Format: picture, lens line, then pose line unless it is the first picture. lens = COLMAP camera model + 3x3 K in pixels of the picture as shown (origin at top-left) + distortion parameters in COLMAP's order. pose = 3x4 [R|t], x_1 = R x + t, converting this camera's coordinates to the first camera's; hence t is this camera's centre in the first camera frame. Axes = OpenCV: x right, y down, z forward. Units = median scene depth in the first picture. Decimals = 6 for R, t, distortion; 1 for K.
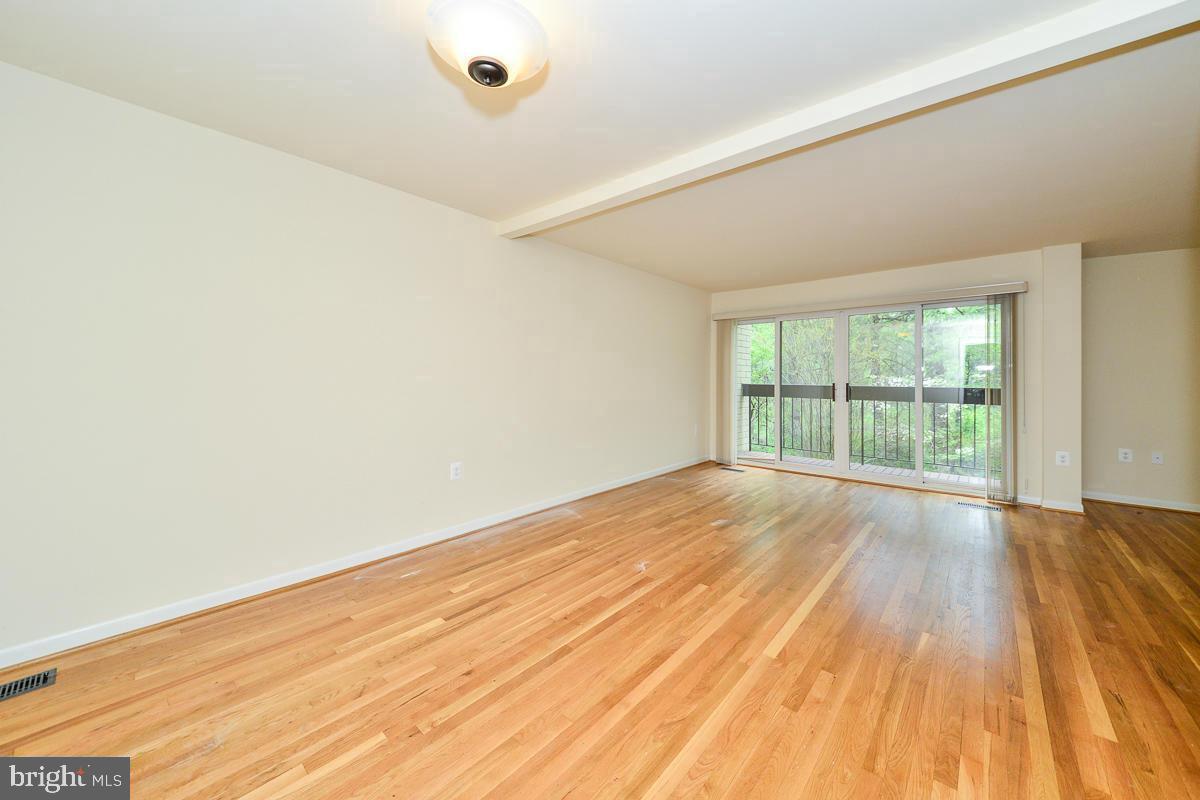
lens RADIAL K [[433.6, 0, 602.3], [0, 433.6, 376.2], [0, 0, 1]] dist [0.015418, -0.010138]
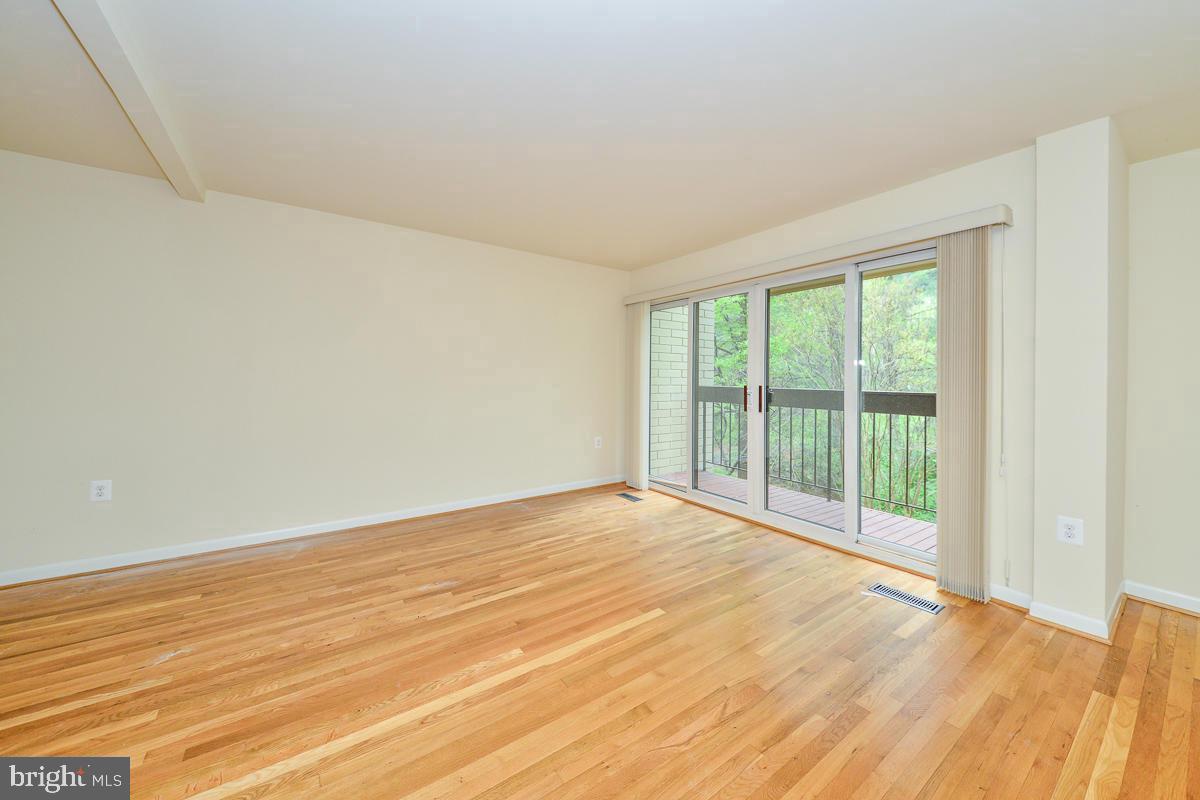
lens RADIAL K [[433.6, 0, 602.3], [0, 433.6, 376.2], [0, 0, 1]] dist [0.015418, -0.010138]
pose [[0.971663, 0.000362, -0.236369, 0.975536], [0.000231, 0.999997, 0.002479, -0.001244], [0.236369, -0.002464, 0.971660, 0.542417]]
